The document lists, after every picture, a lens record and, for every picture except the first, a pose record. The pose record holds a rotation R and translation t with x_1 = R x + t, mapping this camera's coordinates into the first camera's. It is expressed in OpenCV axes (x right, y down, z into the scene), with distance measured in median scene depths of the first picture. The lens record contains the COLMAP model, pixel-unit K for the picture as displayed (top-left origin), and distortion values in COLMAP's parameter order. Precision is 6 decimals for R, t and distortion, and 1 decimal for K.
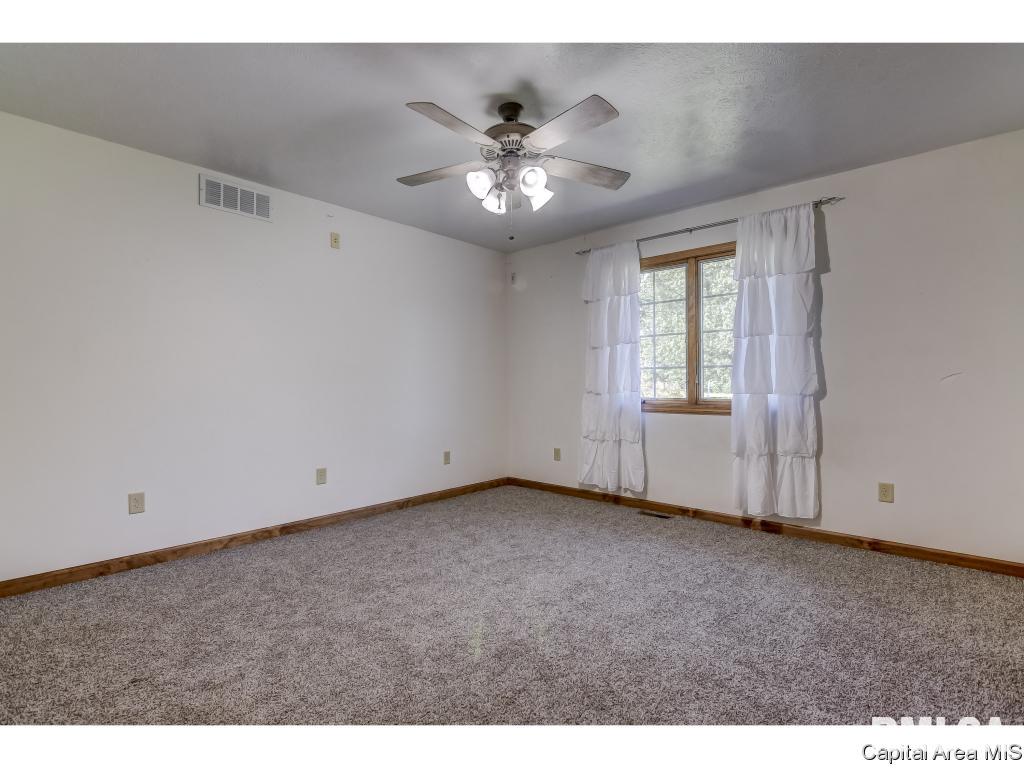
lens RADIAL K [[492.9, 0, 512.0], [0, 492.9, 384.0], [0, 0, 1]] dist [-0.000548, -0.000142]
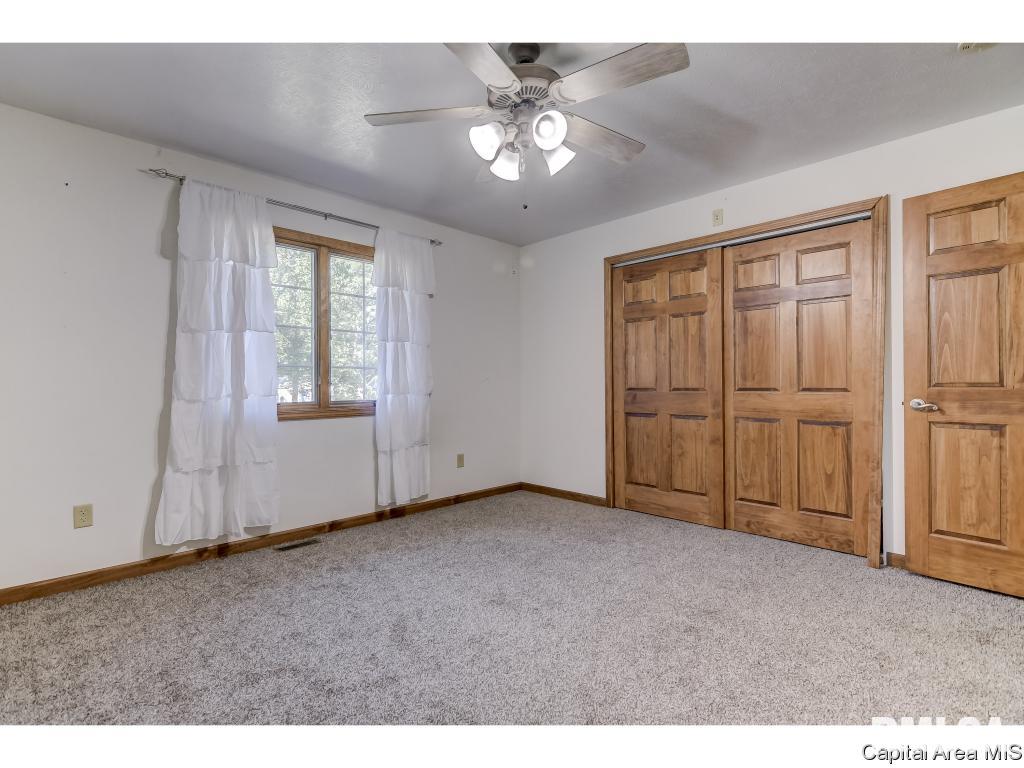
lens RADIAL K [[491.7, 0, 511.6], [0, 491.7, 381.6], [0, 0, 1]] dist [0.004022, -0.000048]
pose [[0.051301, 0.000662, 0.998683, -0.563545], [-0.000110, 1.000000, -0.000658, -0.006678], [-0.998683, -0.000076, 0.051301, 0.661923]]
